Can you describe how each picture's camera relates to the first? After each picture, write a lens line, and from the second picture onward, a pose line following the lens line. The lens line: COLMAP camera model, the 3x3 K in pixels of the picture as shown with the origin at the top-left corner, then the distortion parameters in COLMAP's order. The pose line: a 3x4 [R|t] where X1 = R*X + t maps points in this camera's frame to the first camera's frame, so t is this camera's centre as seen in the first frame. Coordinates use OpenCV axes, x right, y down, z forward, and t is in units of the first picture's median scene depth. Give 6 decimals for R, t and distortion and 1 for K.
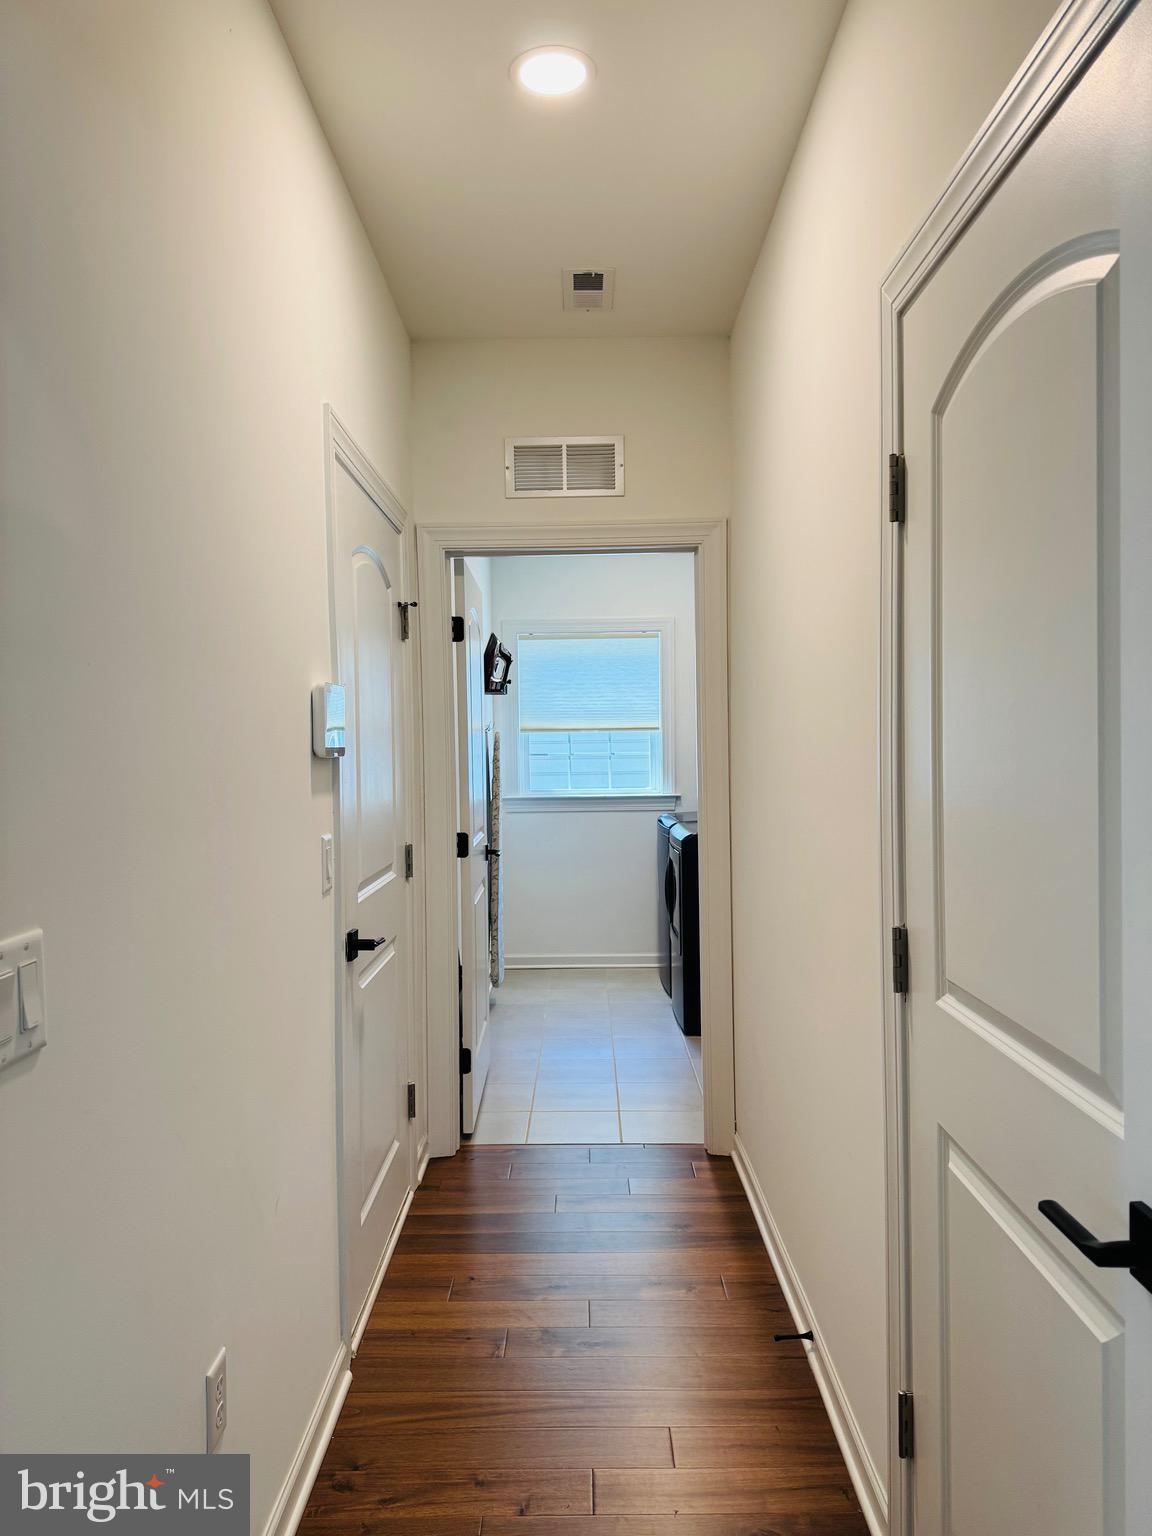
lens RADIAL K [[1069.1, 0, 576.0], [0, 1069.1, 768.0], [0, 0, 1]] dist [0.000153, -0.000009]
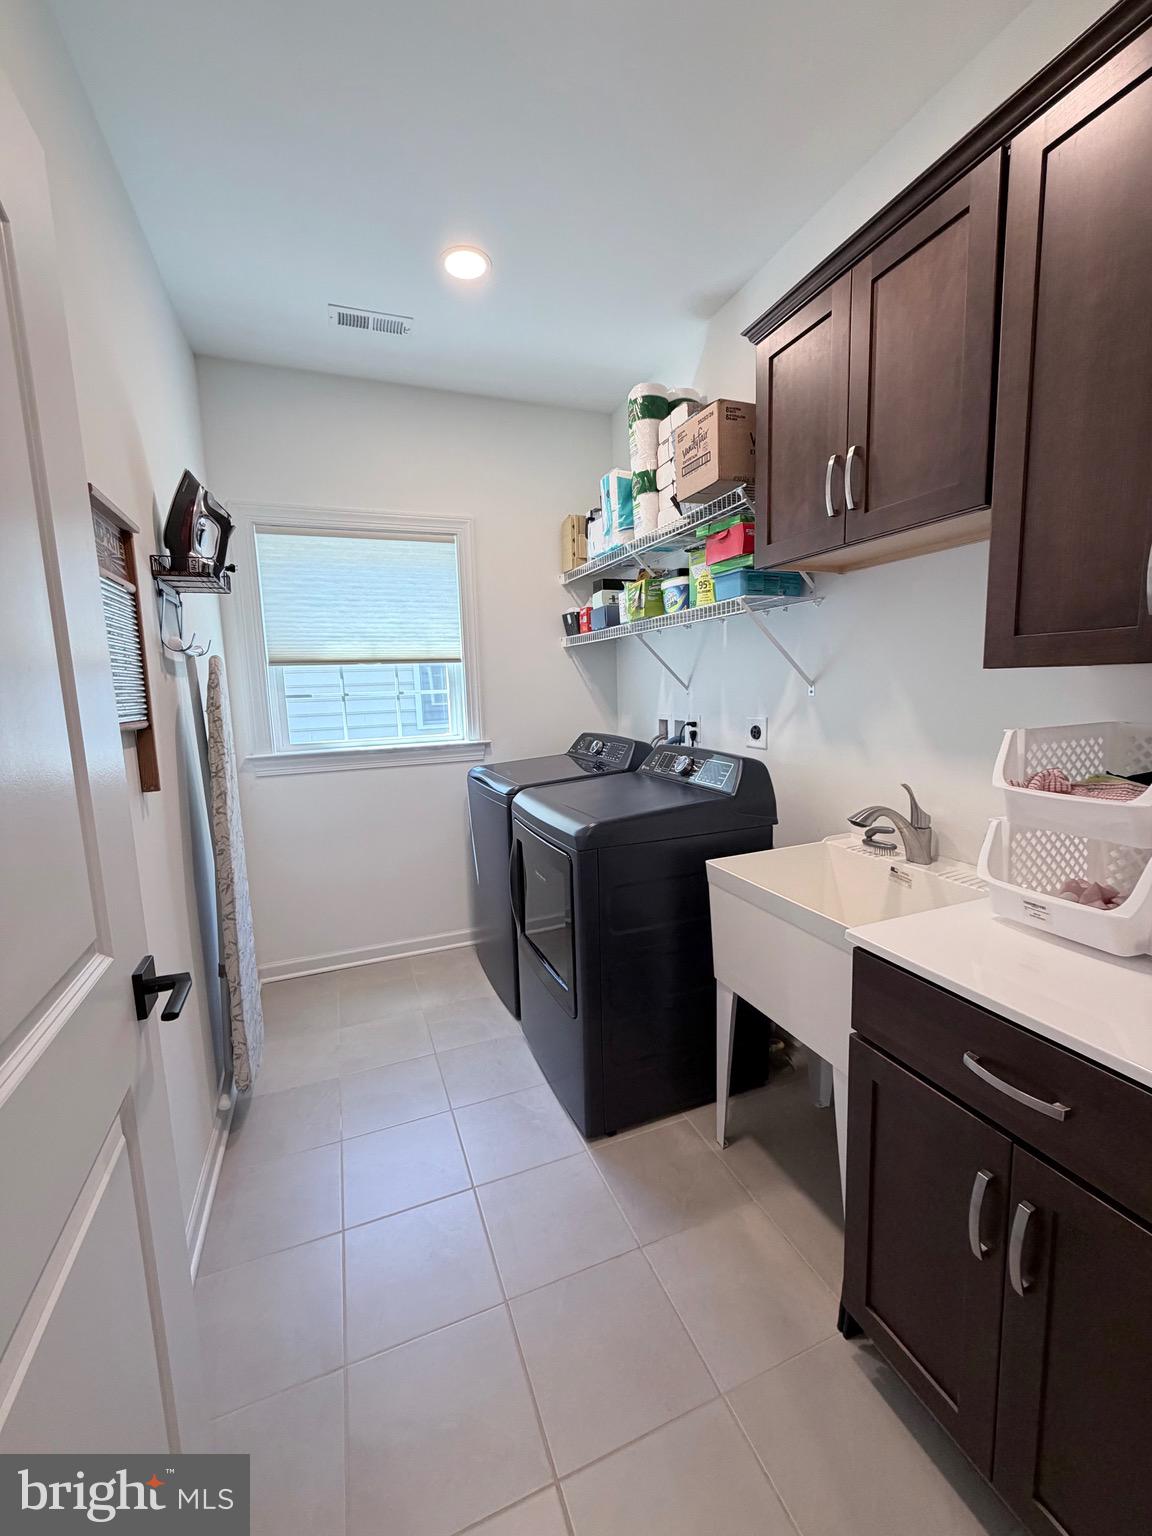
lens RADIAL K [[610.3, 0, 576.0], [0, 610.3, 768.0], [0, 0, 1]] dist [-0.002299, -0.000325]
pose [[0.923424, -0.070828, 0.377189, -0.020469], [0.030515, 0.993261, 0.111807, -0.005115], [-0.382566, -0.091735, 0.919363, 0.545941]]
